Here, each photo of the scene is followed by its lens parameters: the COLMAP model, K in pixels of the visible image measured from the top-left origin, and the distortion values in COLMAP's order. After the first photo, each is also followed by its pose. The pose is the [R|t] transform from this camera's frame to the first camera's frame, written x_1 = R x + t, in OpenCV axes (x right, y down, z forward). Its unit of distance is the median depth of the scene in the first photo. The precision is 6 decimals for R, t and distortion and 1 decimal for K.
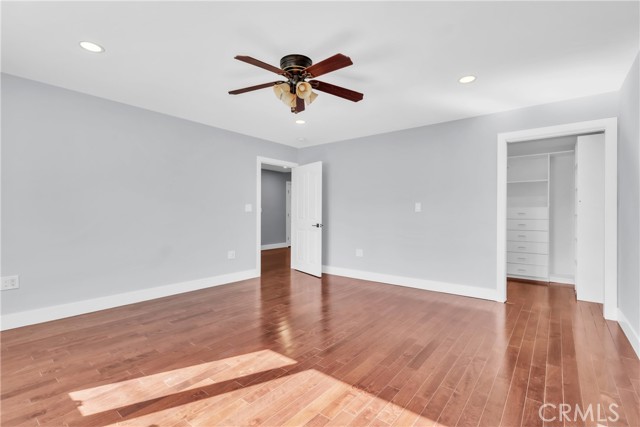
lens RADIAL K [[294.5, 0, 327.2], [0, 294.5, 212.5], [0, 0, 1]] dist [-0.000187, -0.000035]
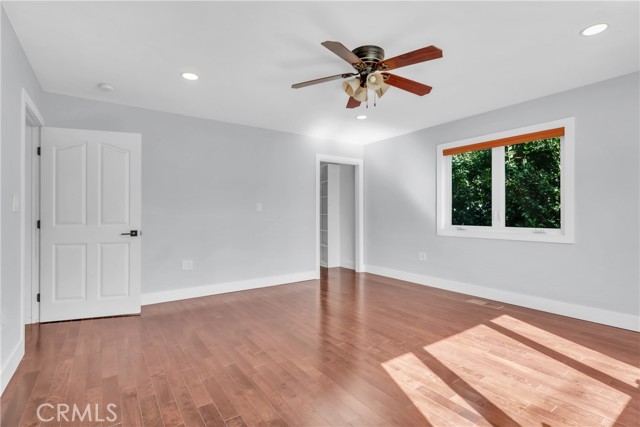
lens RADIAL K [[300.0, 0, 321.1], [0, 300.0, 214.6], [0, 0, 1]] dist [0.000835, 0.000149]
pose [[0.303738, -0.006924, 0.952730, -1.275509], [0.000704, 0.999975, 0.007043, -0.000449], [-0.952755, -0.001468, 0.303735, 1.011889]]
